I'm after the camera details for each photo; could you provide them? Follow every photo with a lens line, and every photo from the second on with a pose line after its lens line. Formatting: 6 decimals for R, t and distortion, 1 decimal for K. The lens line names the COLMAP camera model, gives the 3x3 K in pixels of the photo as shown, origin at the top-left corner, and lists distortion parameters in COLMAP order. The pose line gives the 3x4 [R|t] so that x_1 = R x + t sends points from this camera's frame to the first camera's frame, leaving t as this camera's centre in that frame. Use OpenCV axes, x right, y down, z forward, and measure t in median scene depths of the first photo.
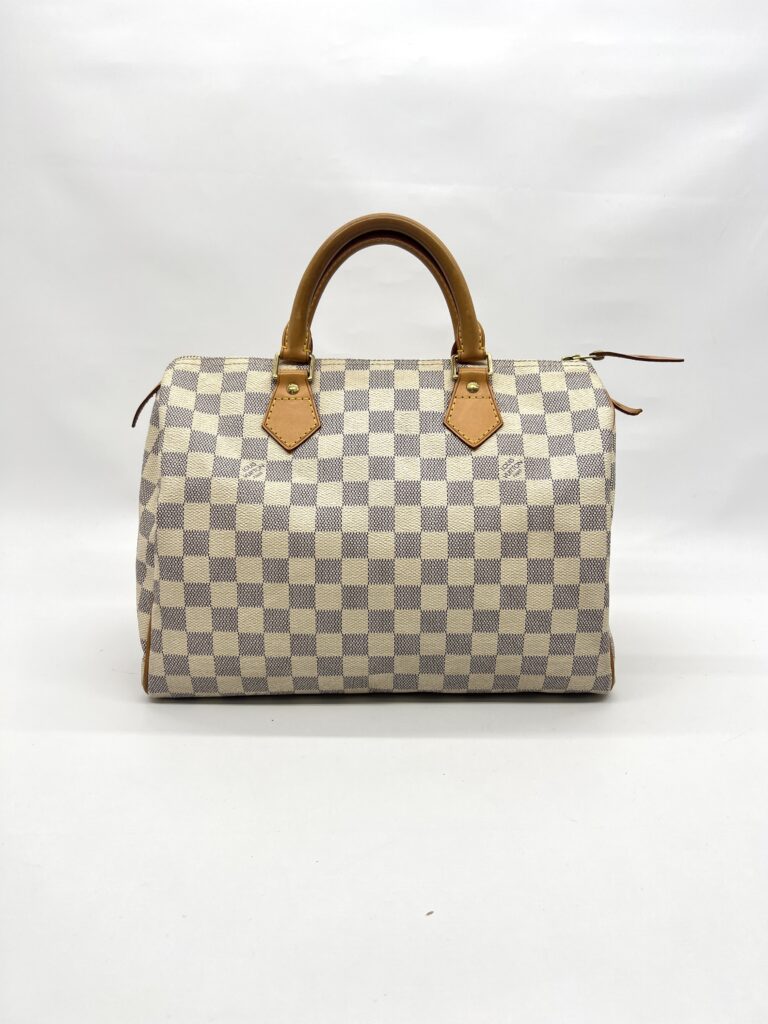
lens RADIAL K [[768.0, 0, 384.8], [0, 768.0, 512.0], [0, 0, 1]] dist [0.086722, 0.003073]
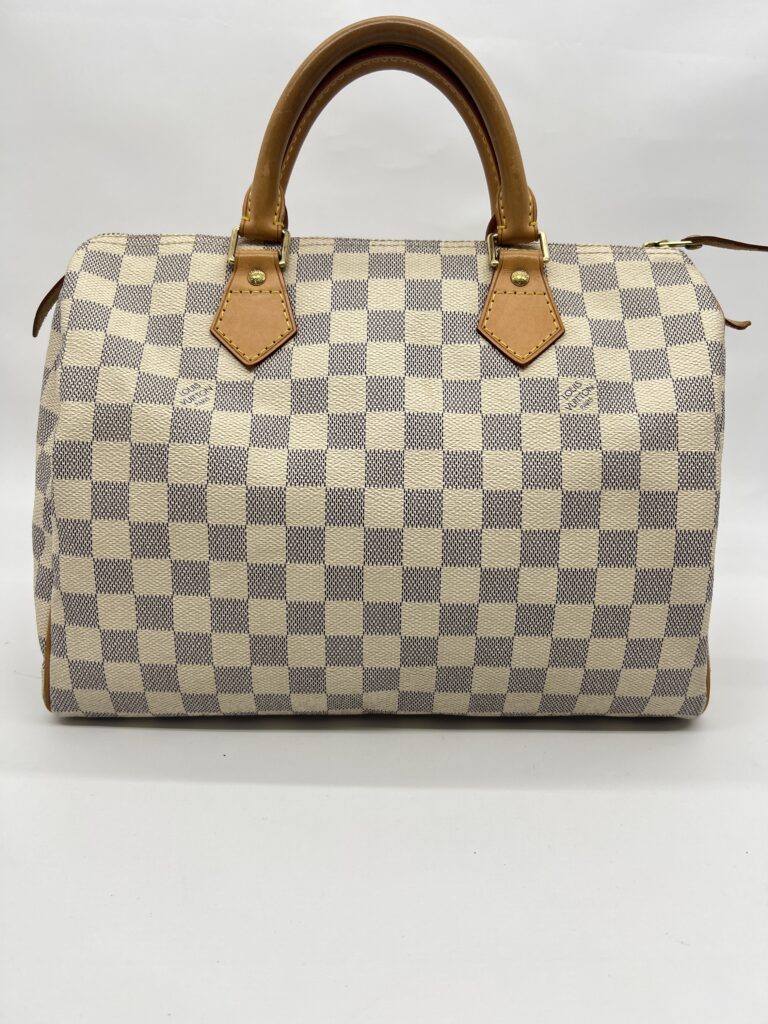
lens RADIAL K [[768.0, 0, 380.9], [0, 768.0, 511.0], [0, 0, 1]] dist [0.086722, 0.003073]
pose [[0.999919, 0.012687, 0.000600, -0.007080], [-0.012701, 0.998861, 0.045984, 0.014379], [-0.000016, -0.045988, 0.998942, 0.307374]]
